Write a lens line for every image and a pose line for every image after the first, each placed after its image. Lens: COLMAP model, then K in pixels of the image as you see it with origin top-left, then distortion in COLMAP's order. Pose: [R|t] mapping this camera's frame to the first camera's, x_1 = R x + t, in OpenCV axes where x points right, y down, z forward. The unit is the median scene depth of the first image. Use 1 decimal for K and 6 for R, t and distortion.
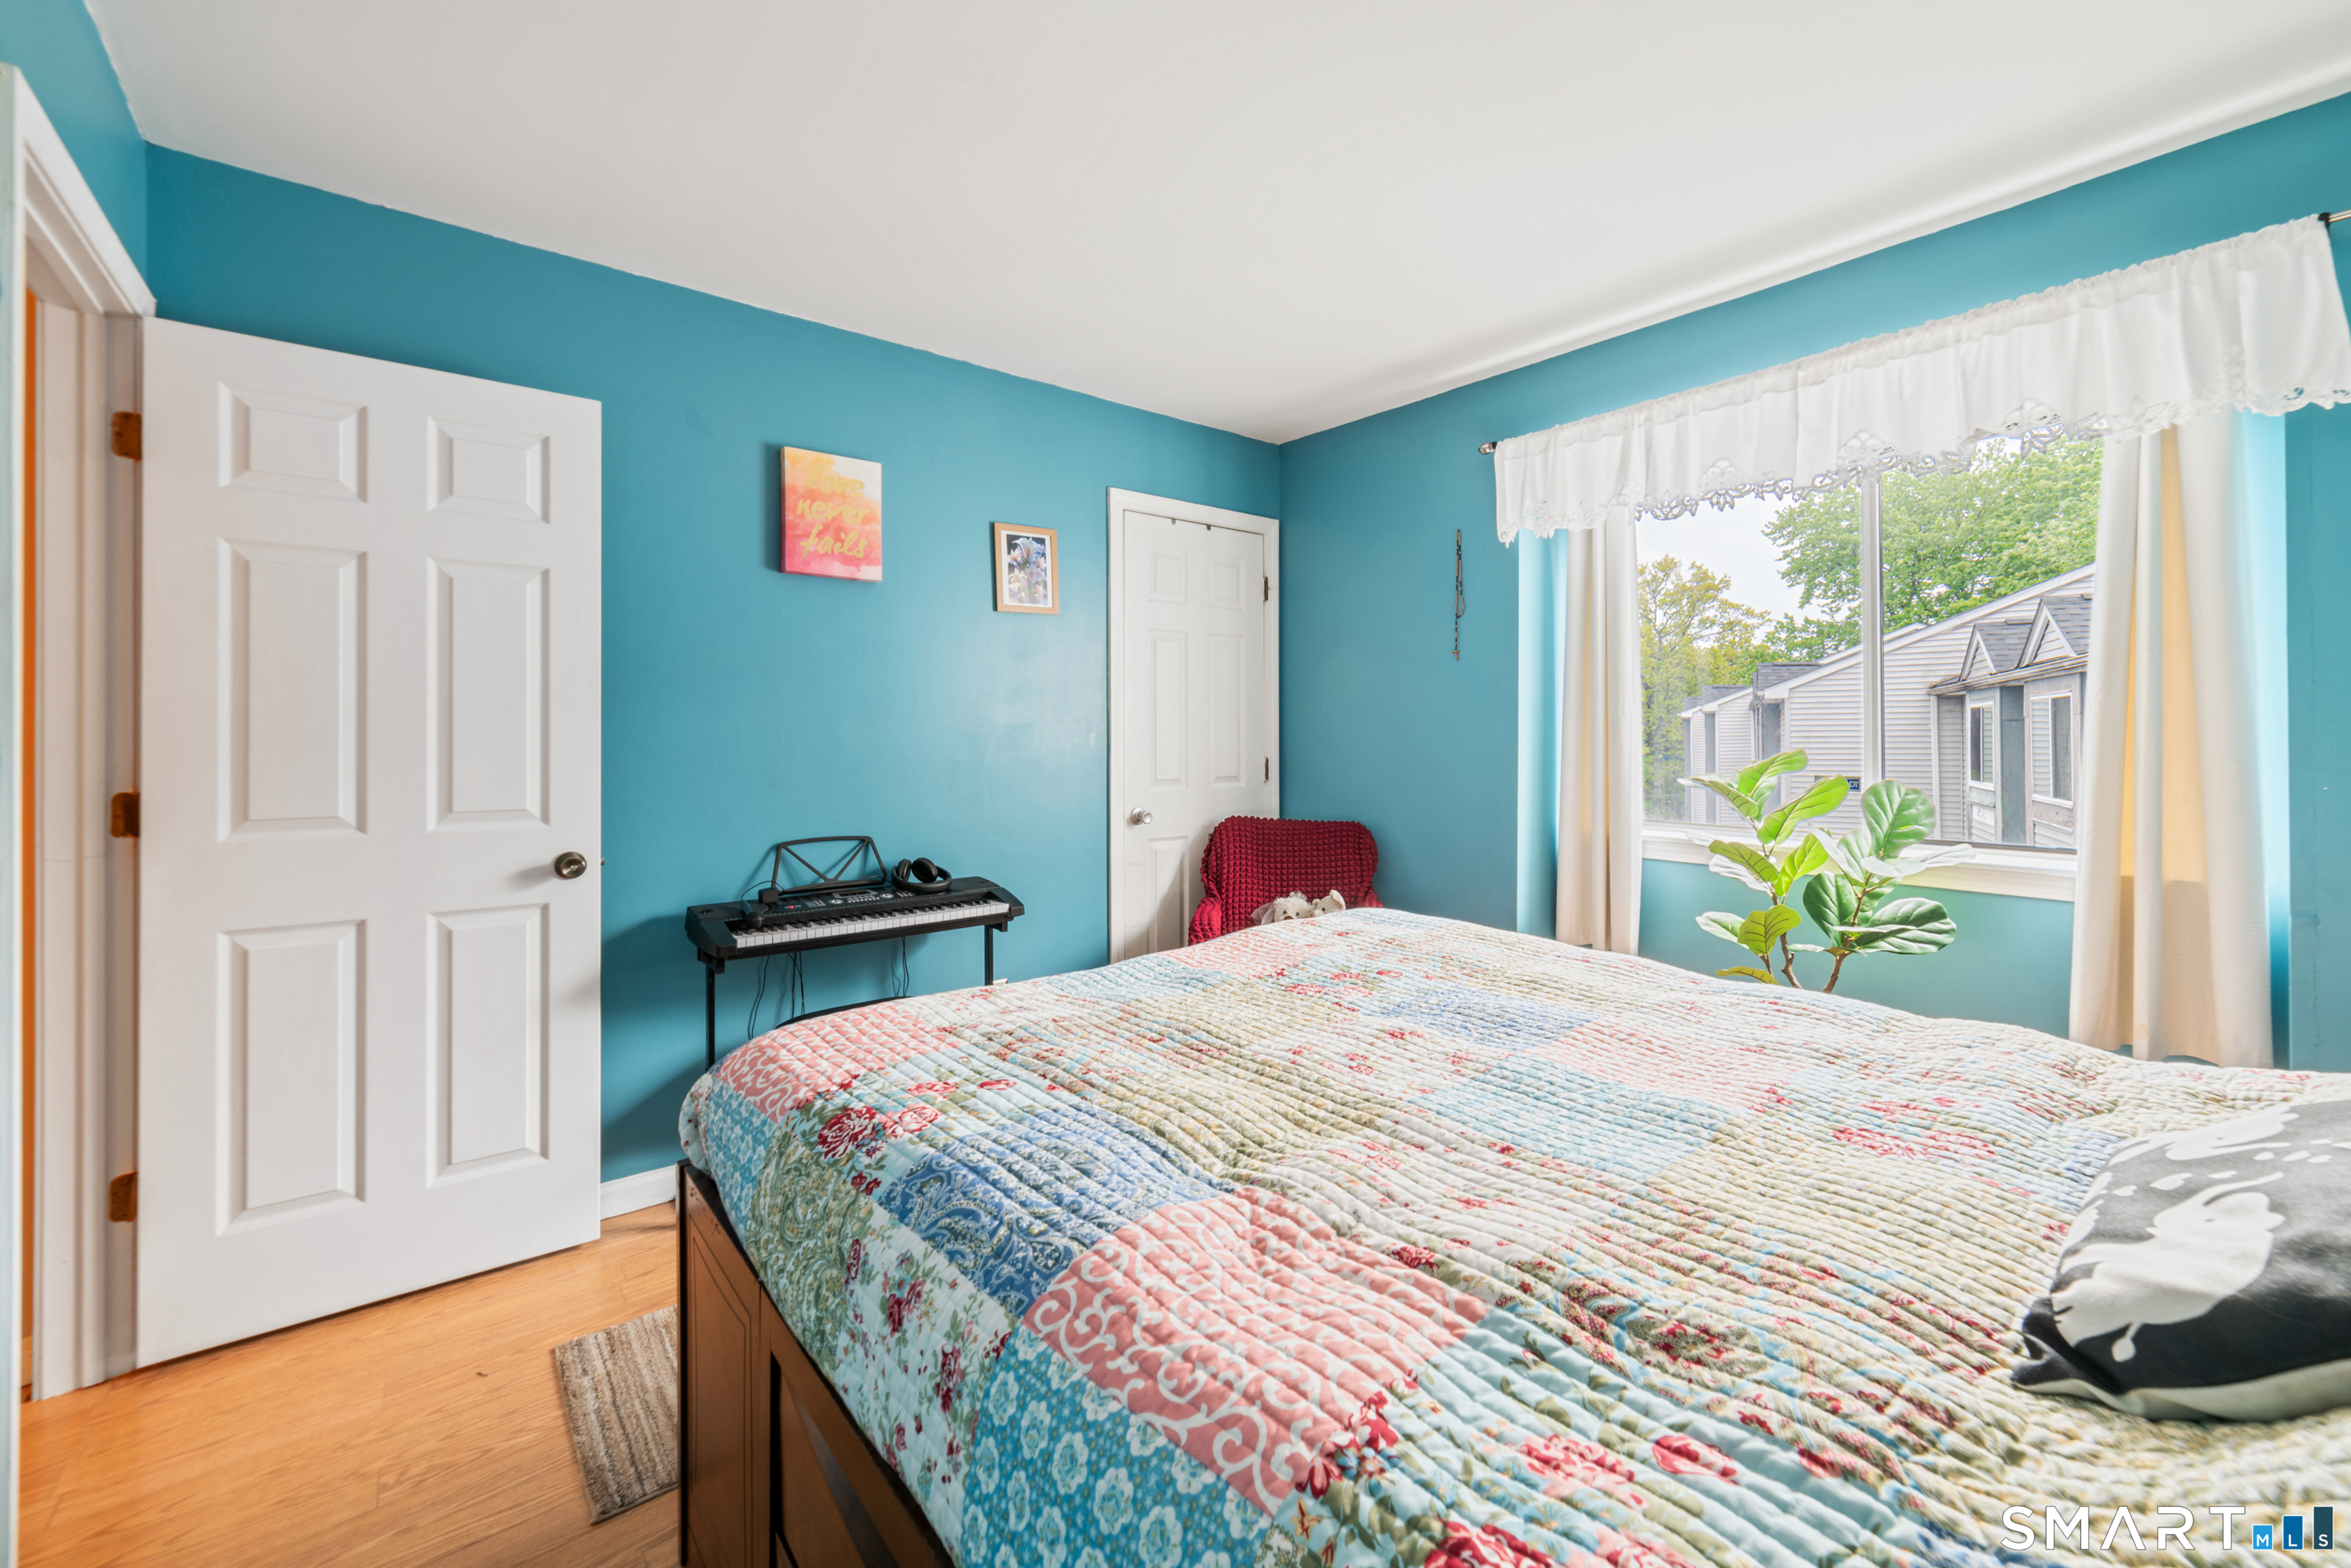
lens RADIAL K [[932.5, 0, 1181.1], [0, 932.5, 738.9], [0, 0, 1]] dist [-0.000004, 0.000378]
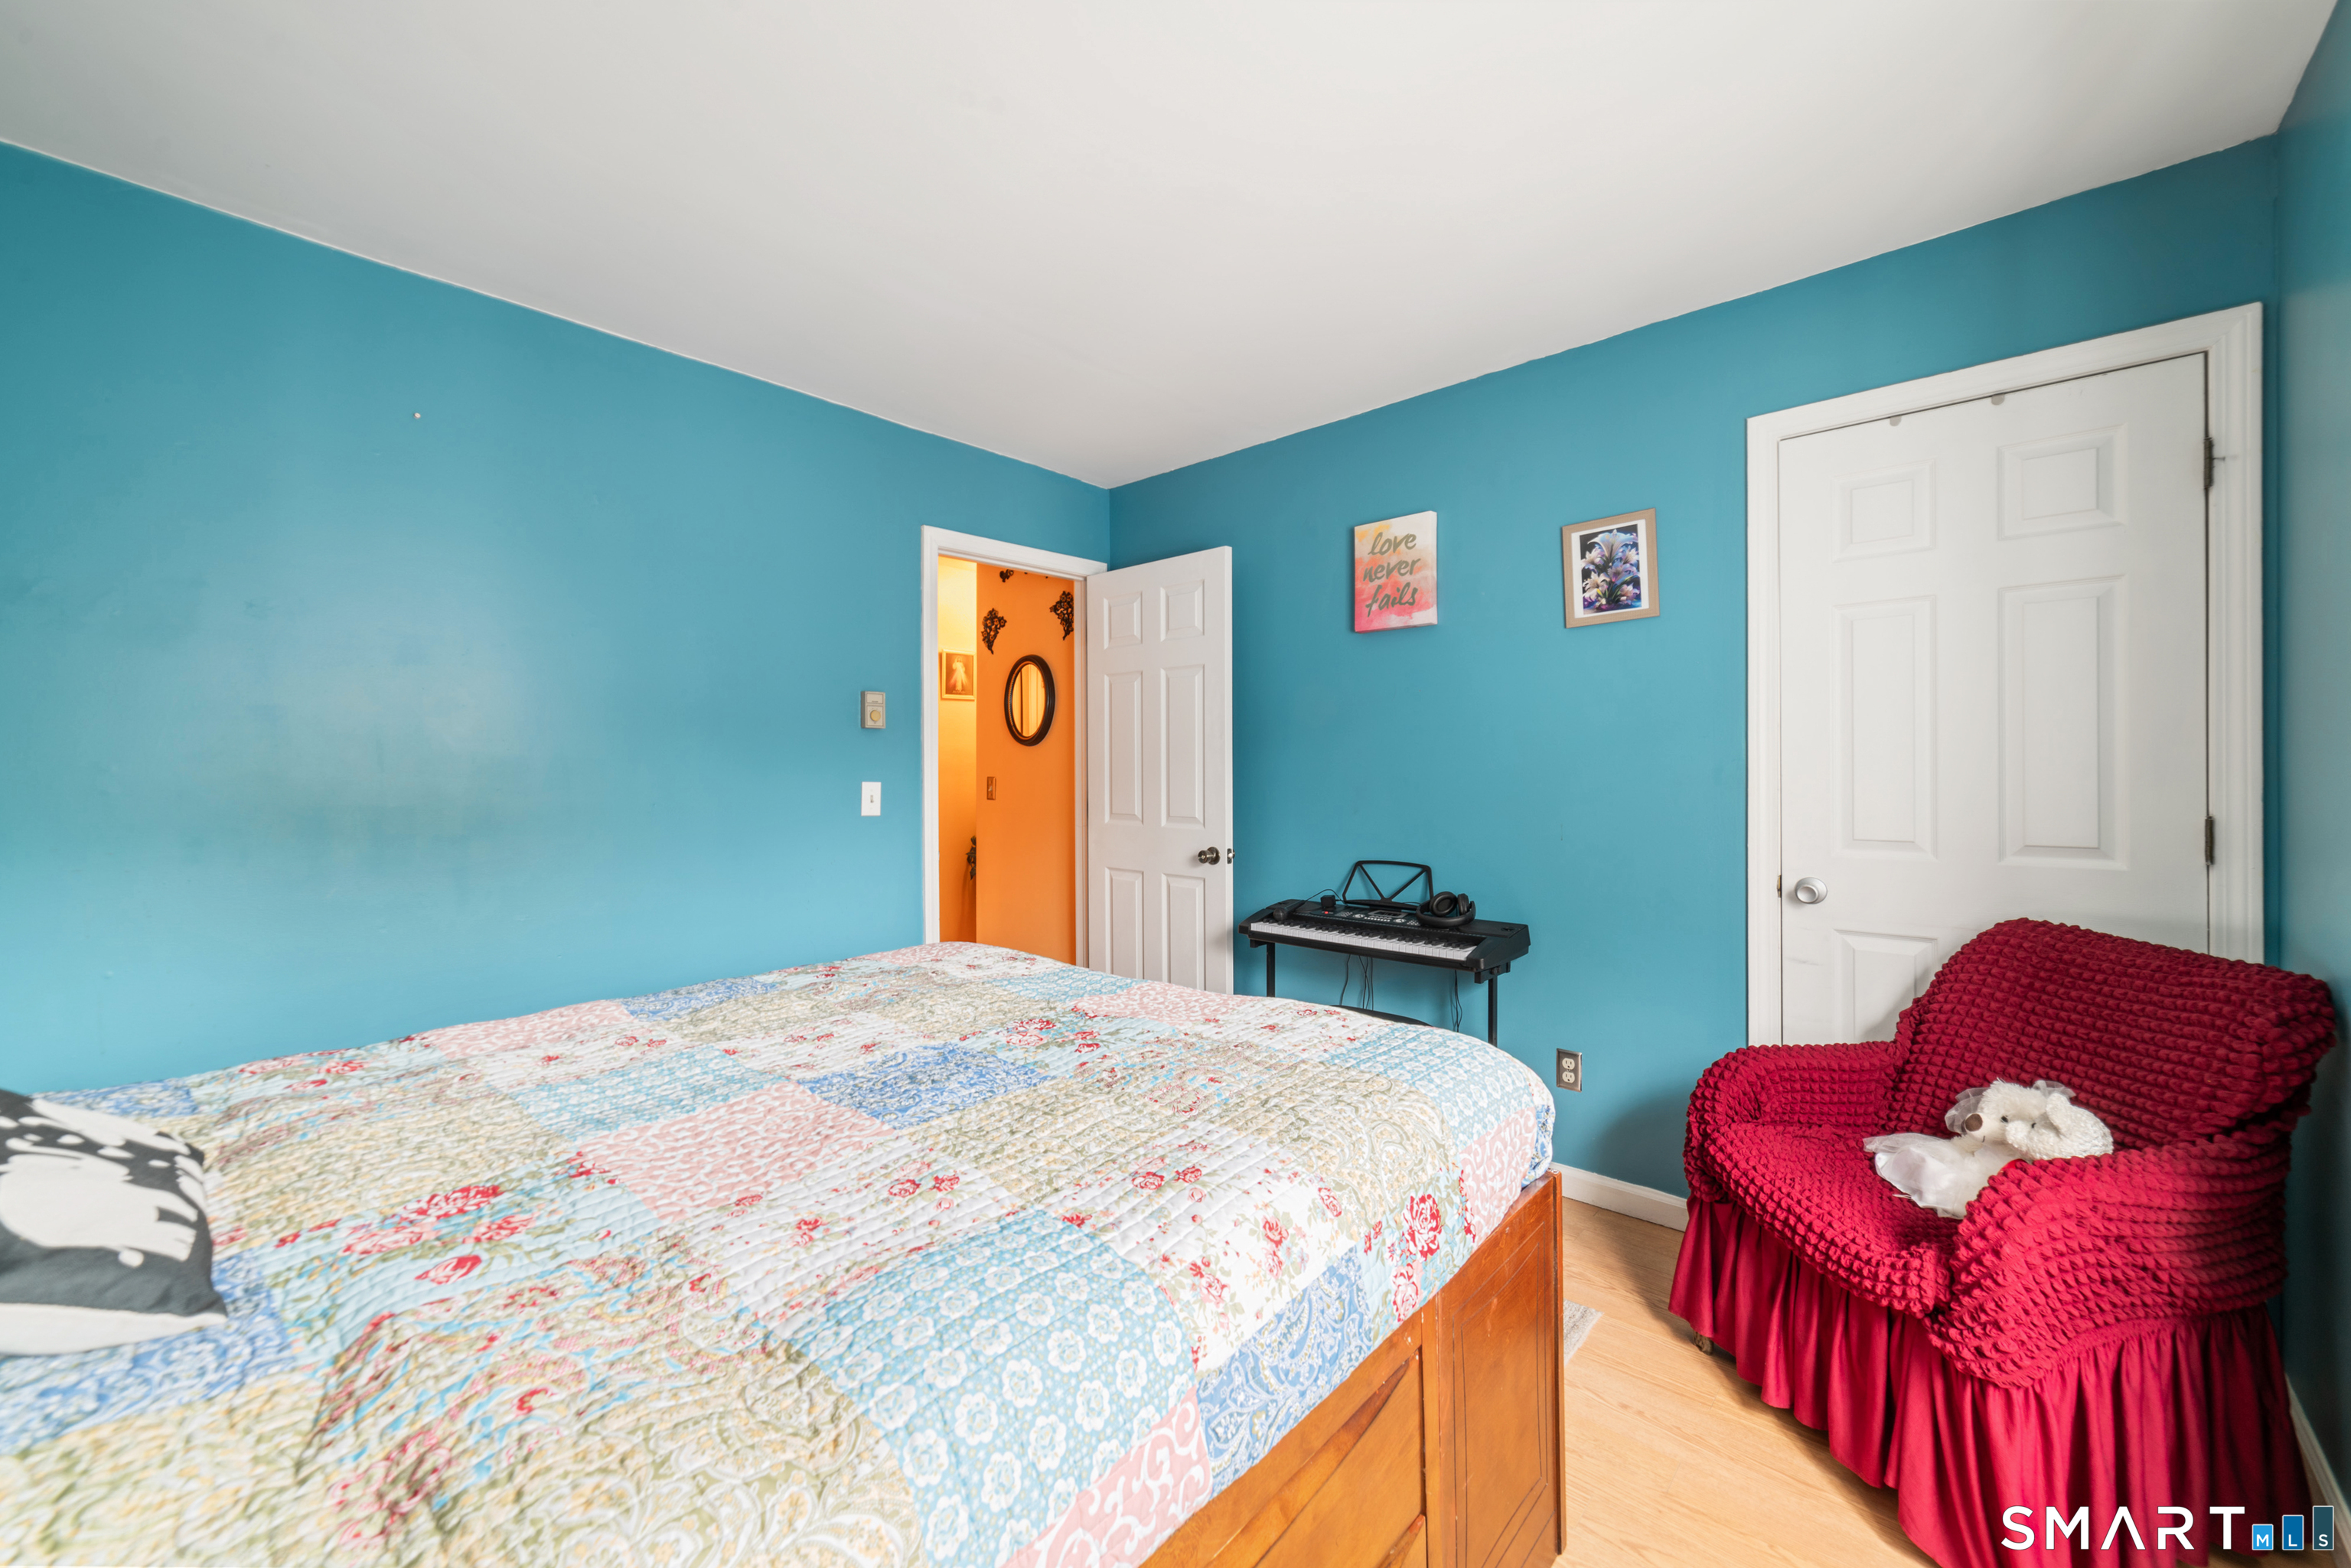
lens RADIAL K [[932.5, 0, 1181.1], [0, 932.5, 738.9], [0, 0, 1]] dist [-0.000004, 0.000378]
pose [[0.153880, -0.017113, -0.987941, 0.677380], [0.013971, 0.999788, -0.015142, -0.027311], [0.987991, -0.011472, 0.154086, 0.564206]]
